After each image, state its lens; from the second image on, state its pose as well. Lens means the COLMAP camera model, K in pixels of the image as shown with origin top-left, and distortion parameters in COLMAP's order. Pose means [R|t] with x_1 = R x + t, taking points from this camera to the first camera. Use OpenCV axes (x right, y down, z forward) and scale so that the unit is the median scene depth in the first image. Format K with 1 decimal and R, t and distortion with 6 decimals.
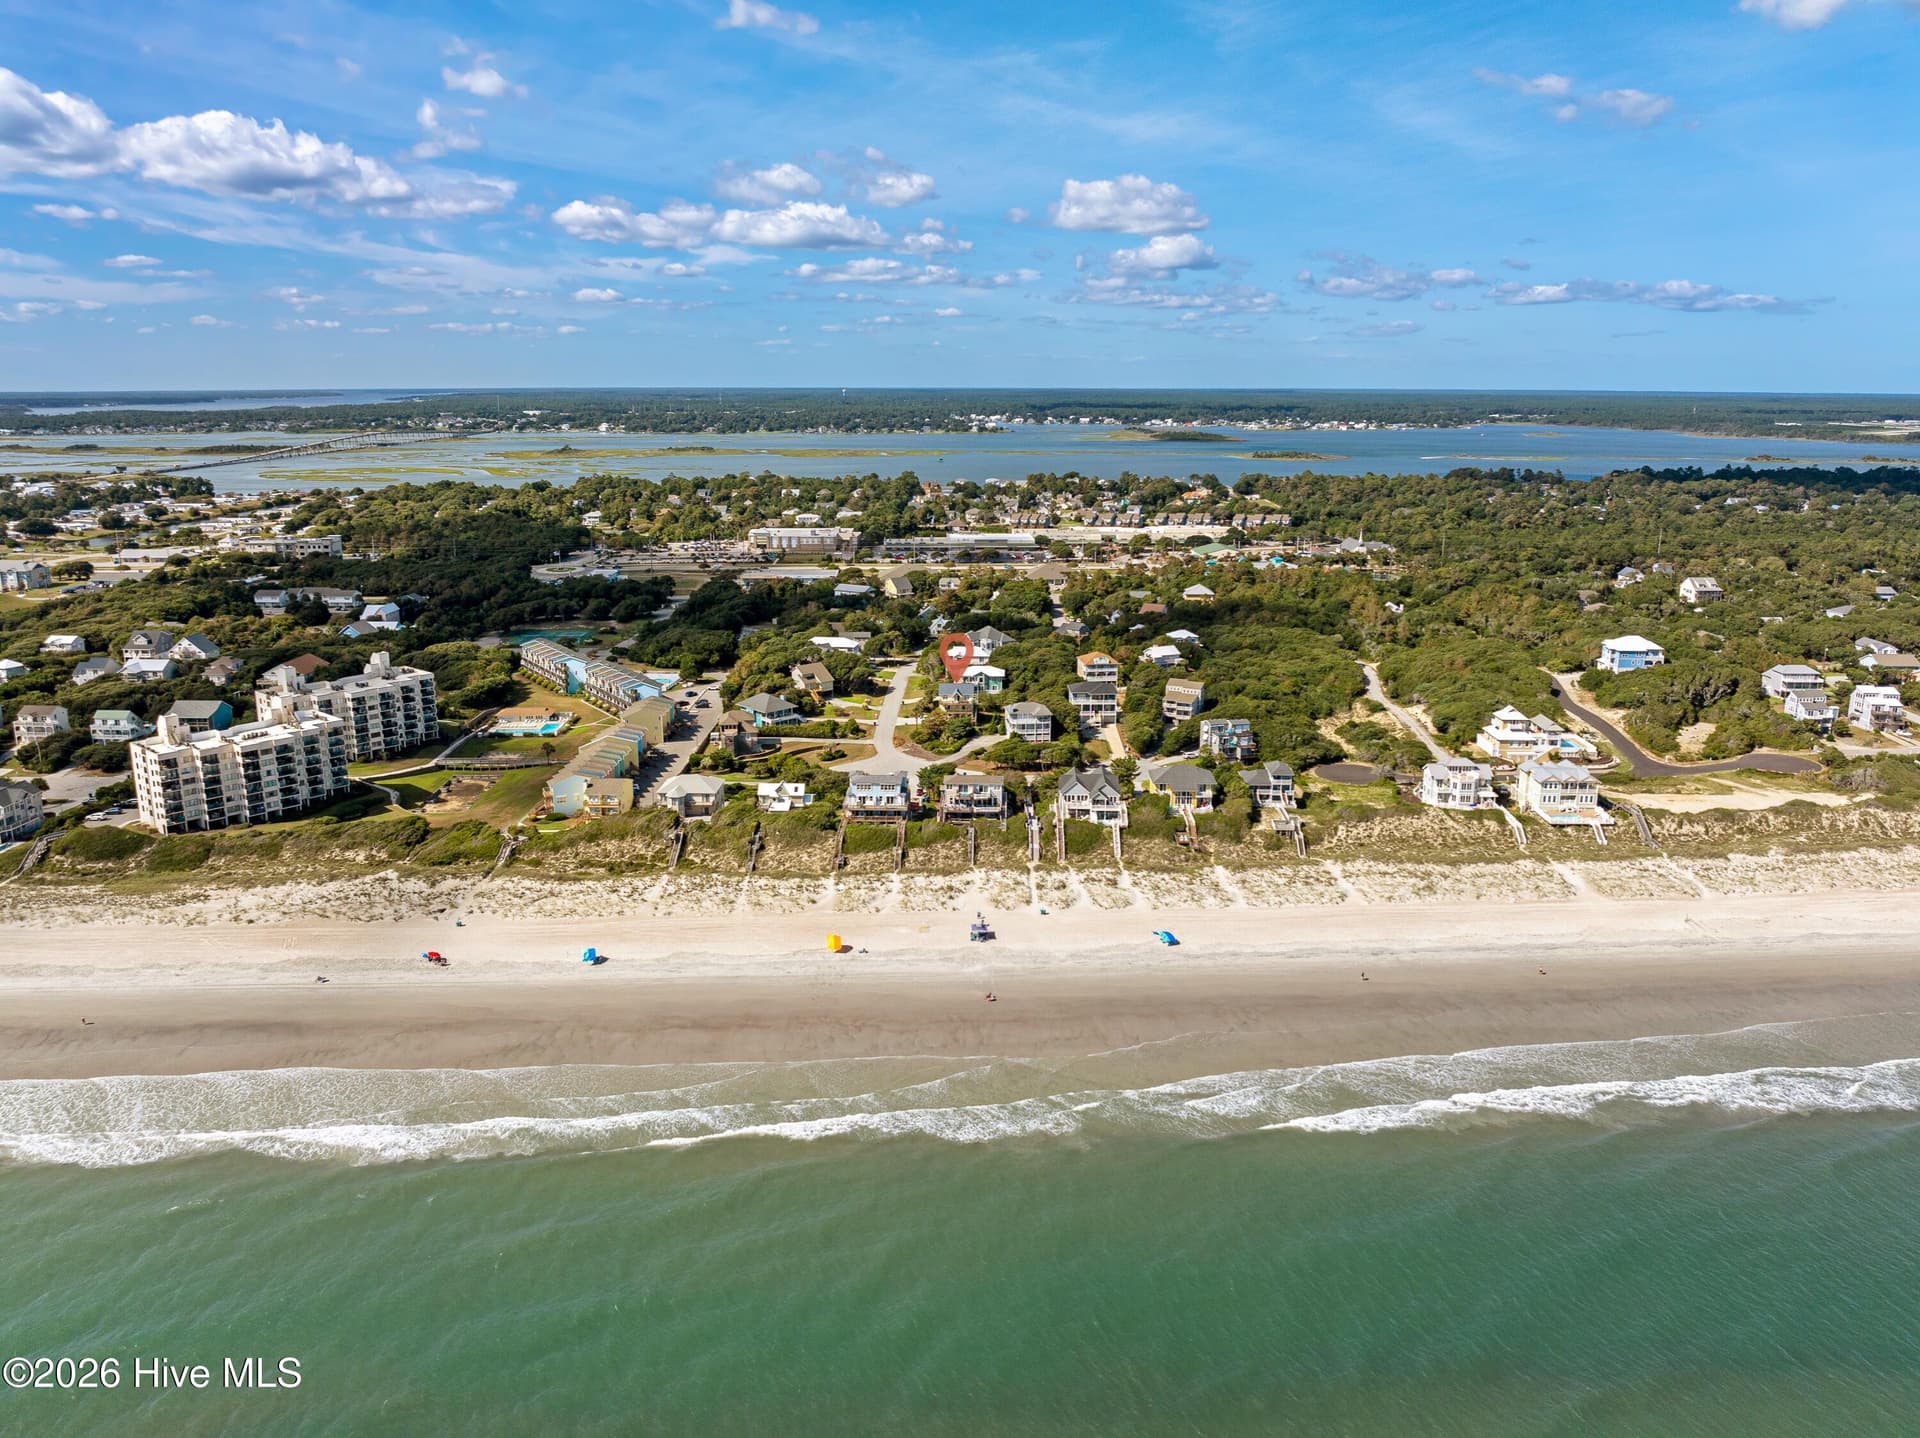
lens RADIAL K [[1411.8, 0, 960.0], [0, 1411.8, 719.0], [0, 0, 1]] dist [-0.001089, -0.000124]
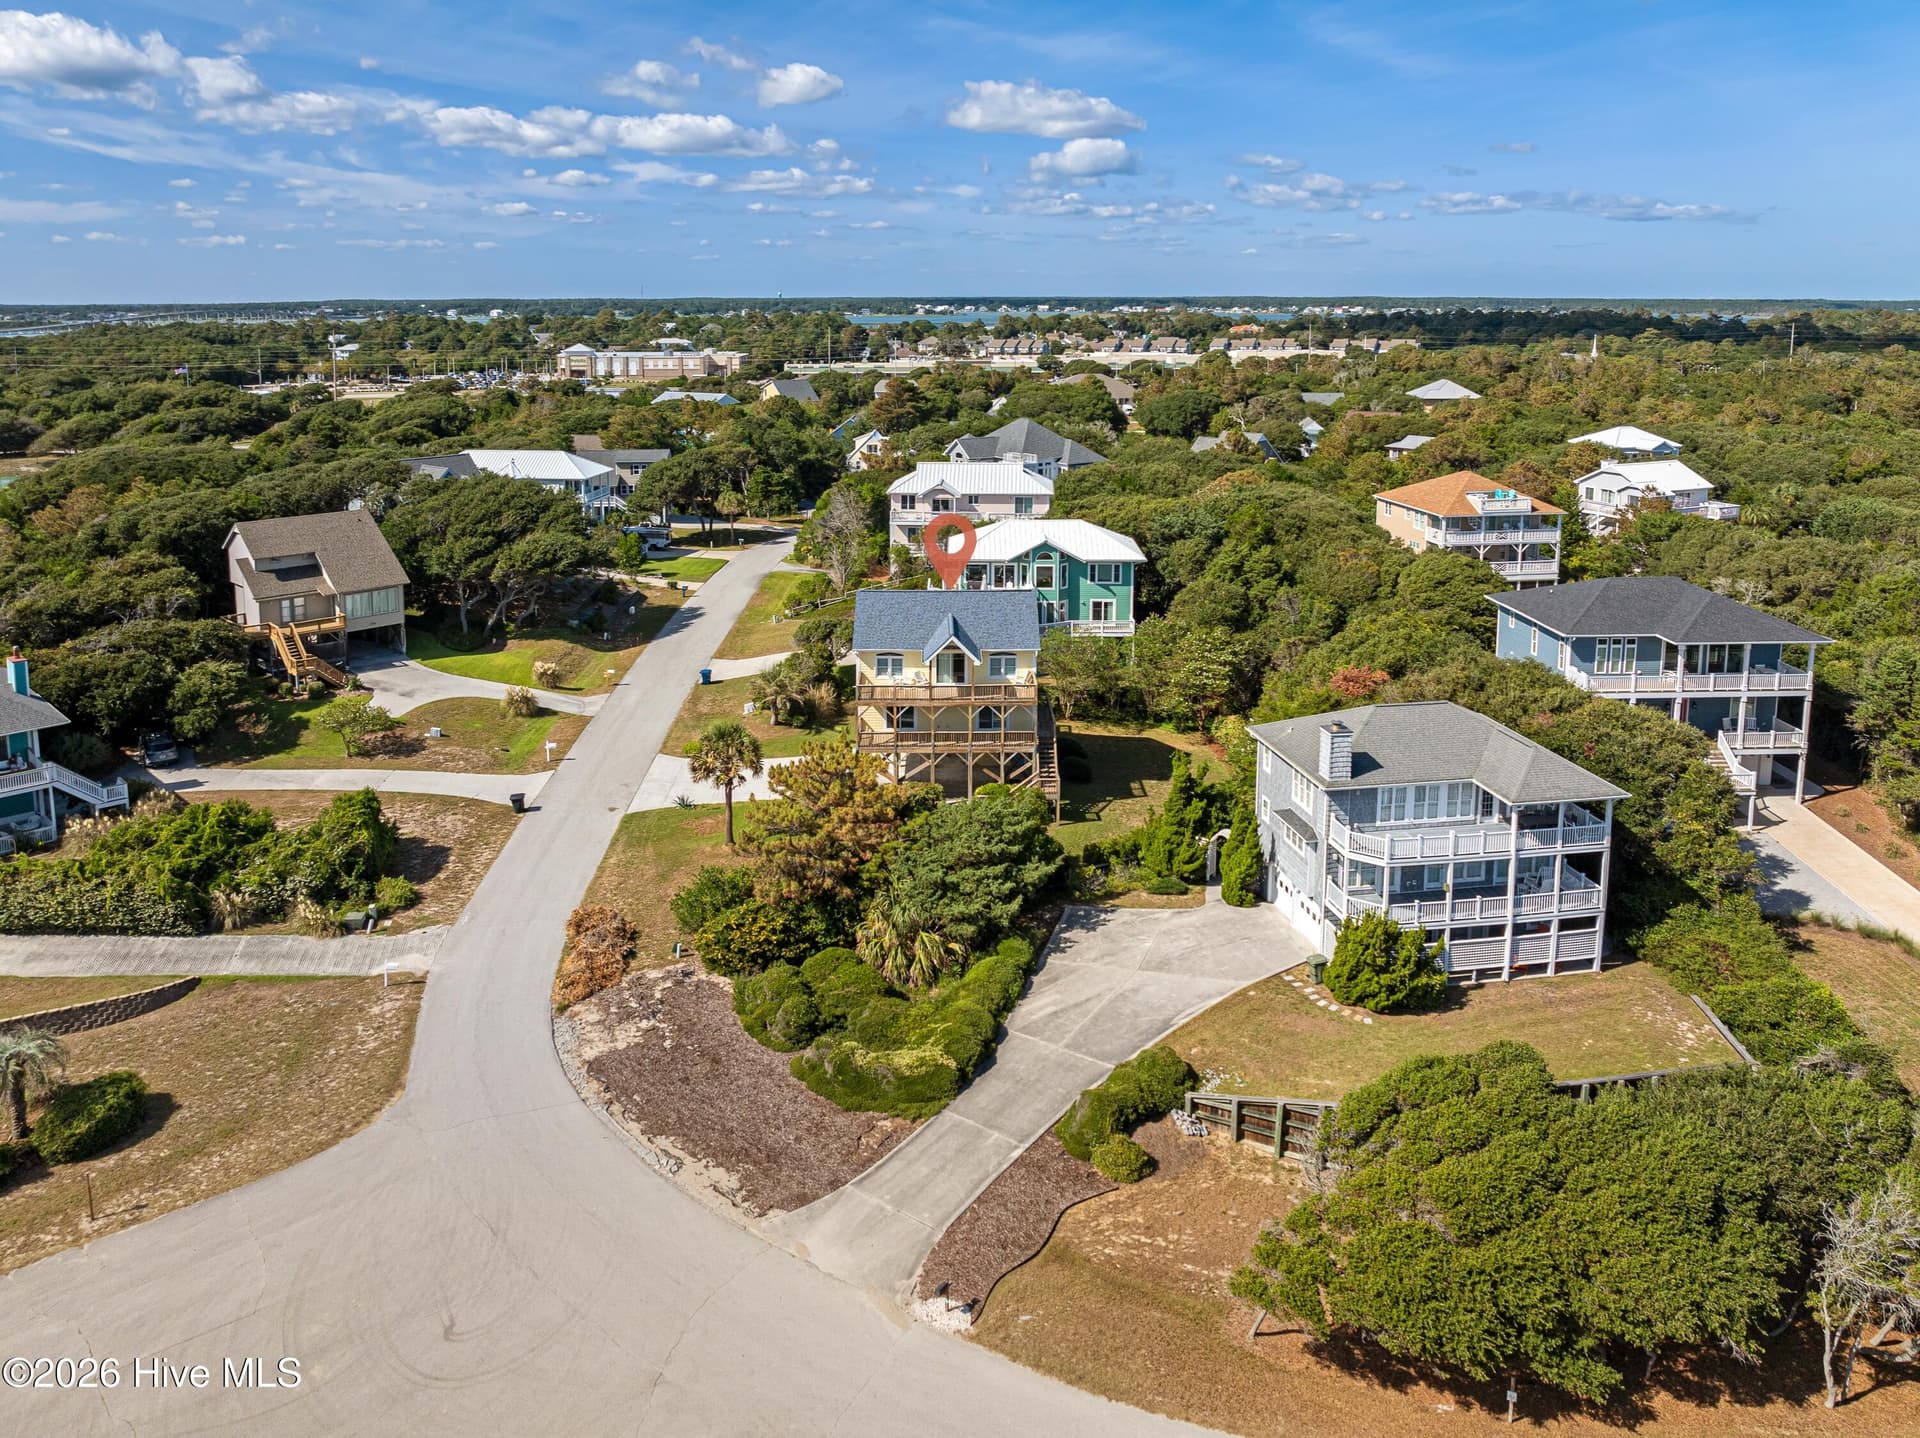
lens RADIAL K [[1411.8, 0, 960.0], [0, 1411.8, 719.0], [0, 0, 1]] dist [-0.001089, -0.000124]
pose [[0.999205, -0.008588, 0.038938, -0.007873], [0.006431, 0.998455, 0.055189, -0.017365], [-0.039352, -0.054895, 0.997716, 0.770762]]
